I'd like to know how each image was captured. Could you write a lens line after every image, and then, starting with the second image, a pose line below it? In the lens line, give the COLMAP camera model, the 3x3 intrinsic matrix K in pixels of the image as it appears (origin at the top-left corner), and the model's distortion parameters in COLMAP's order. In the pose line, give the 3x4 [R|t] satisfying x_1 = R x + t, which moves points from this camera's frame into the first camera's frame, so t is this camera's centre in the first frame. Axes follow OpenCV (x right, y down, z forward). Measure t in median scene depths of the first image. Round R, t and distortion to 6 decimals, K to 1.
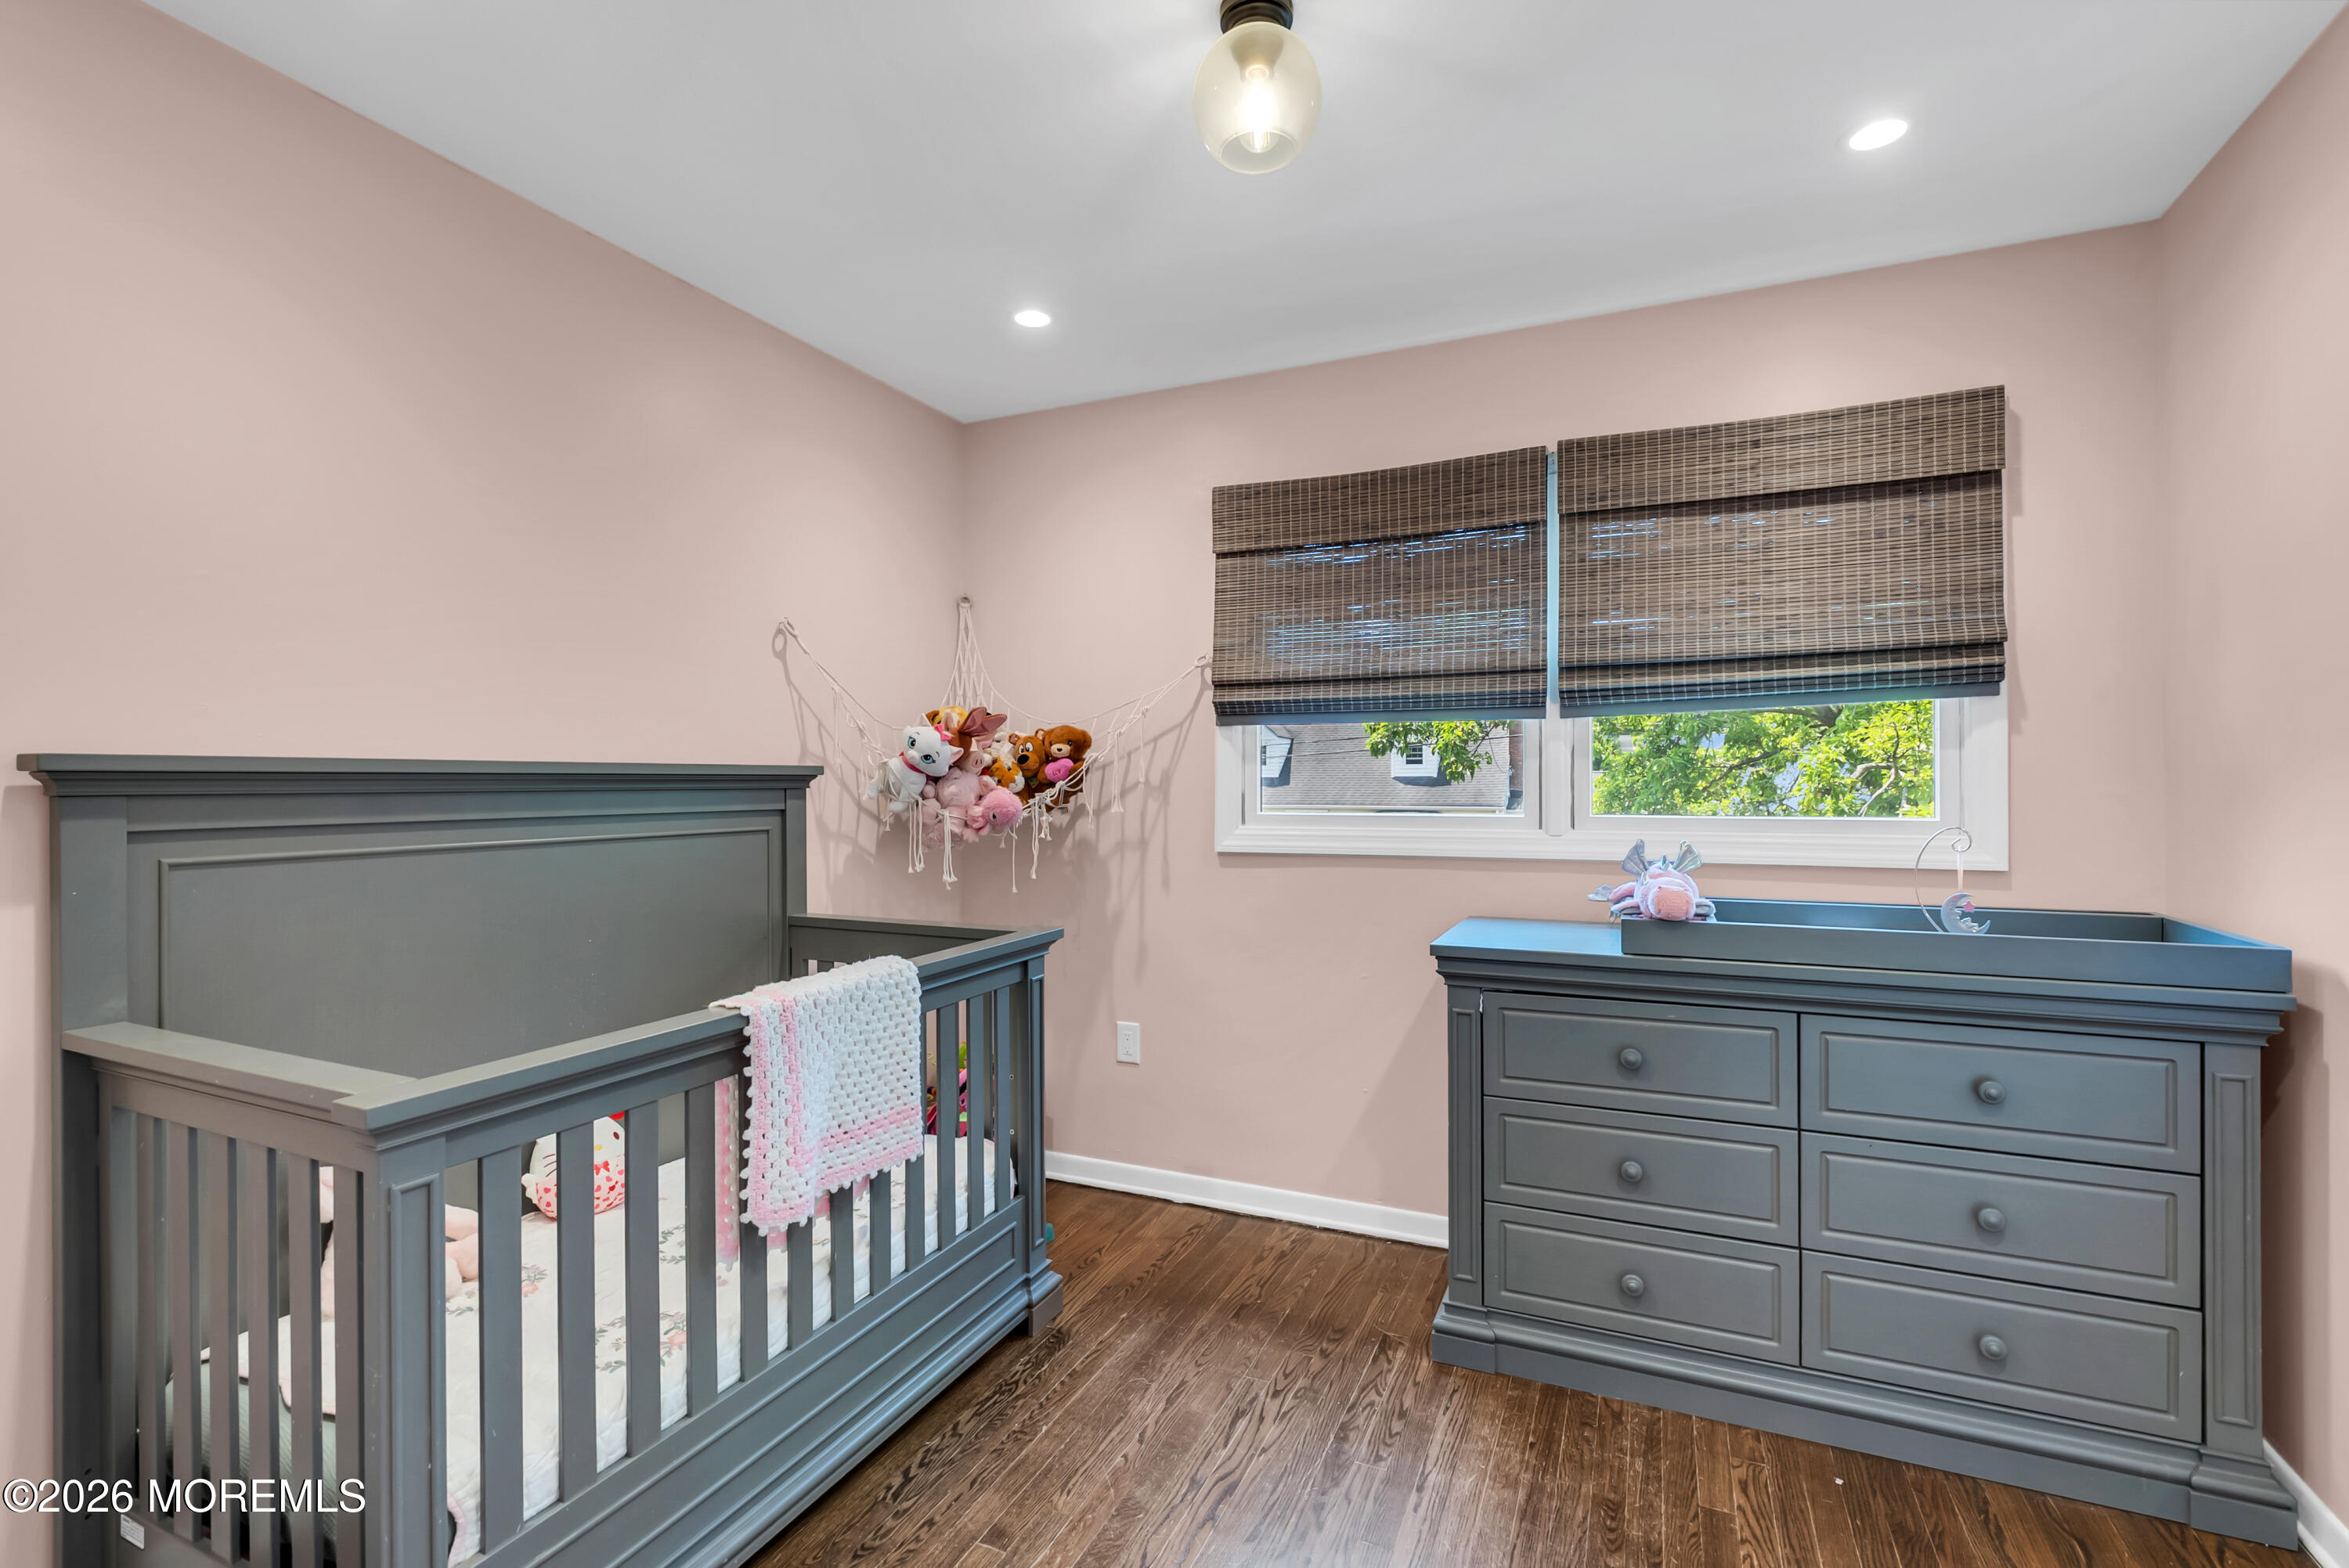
lens RADIAL K [[1051.6, 0, 1168.0], [0, 1051.6, 778.1], [0, 0, 1]] dist [-0.003063, 0.001494]
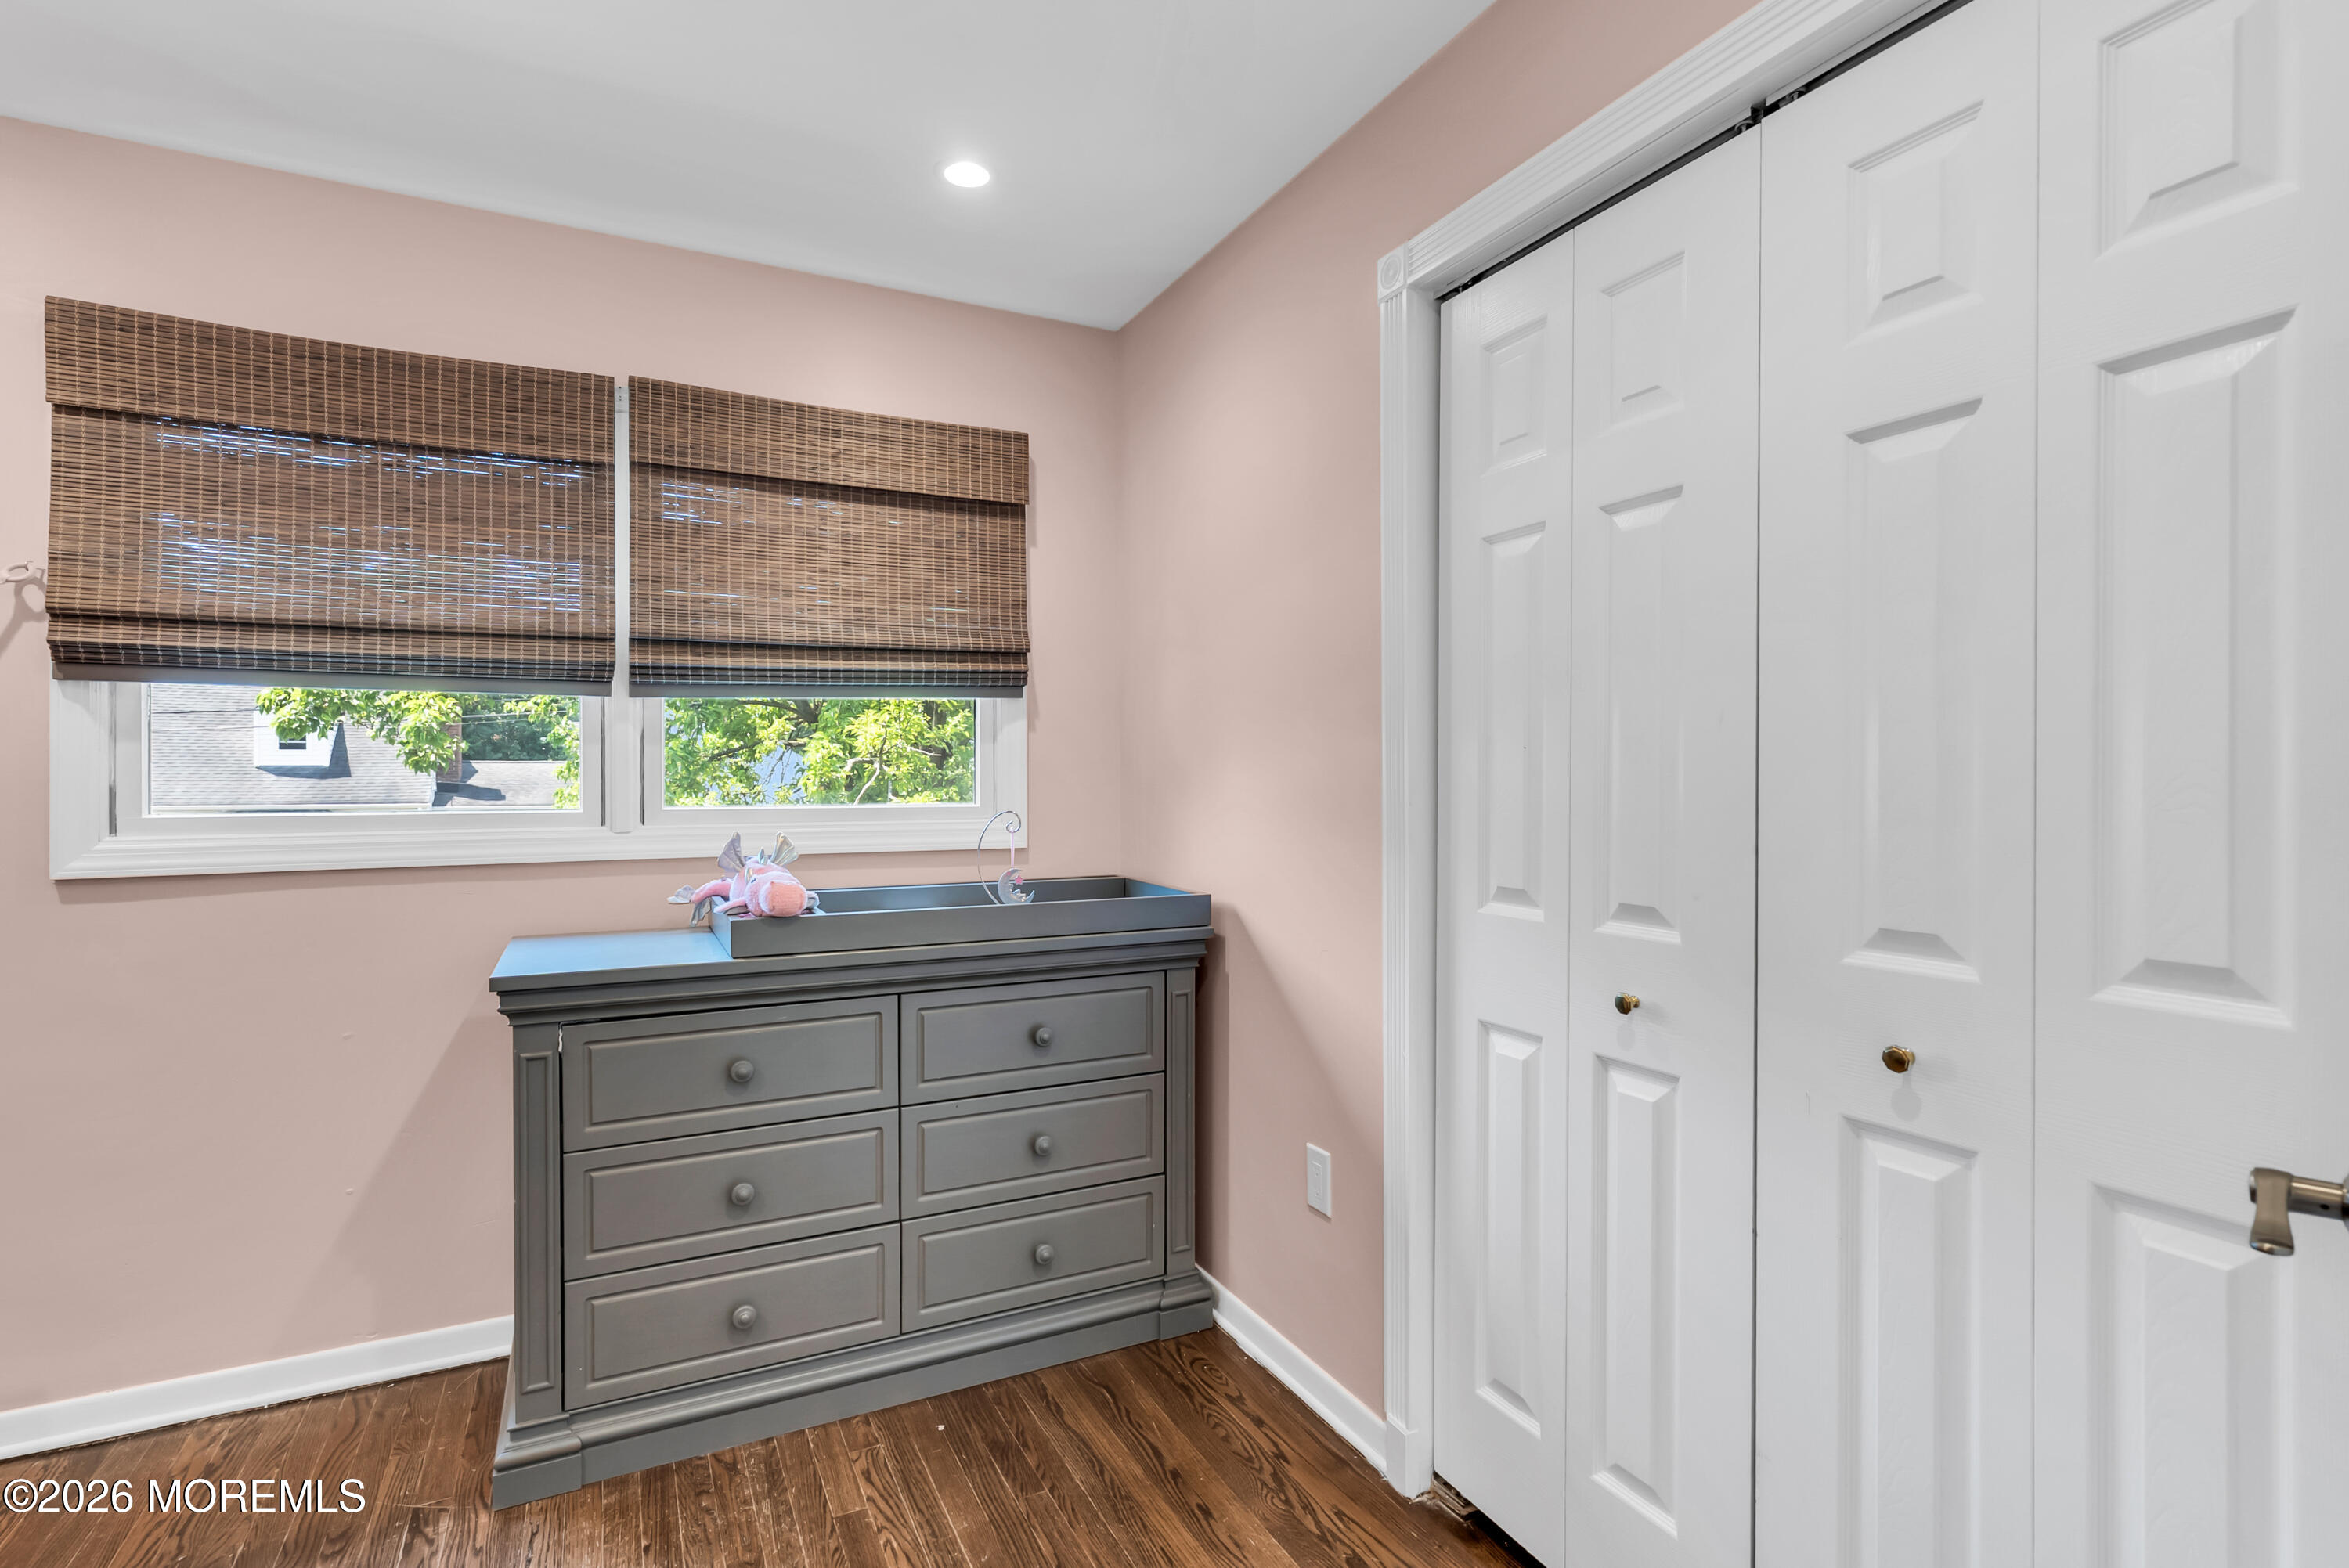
lens RADIAL K [[1122.3, 0, 1174.1], [0, 1122.3, 776.7], [0, 0, 1]] dist [0.000870, 0.002170]
pose [[0.629050, -0.000499, 0.777364, -0.073737], [-0.005059, 0.999976, 0.004735, 0.002230], [-0.777348, -0.006912, 0.629033, 0.079048]]
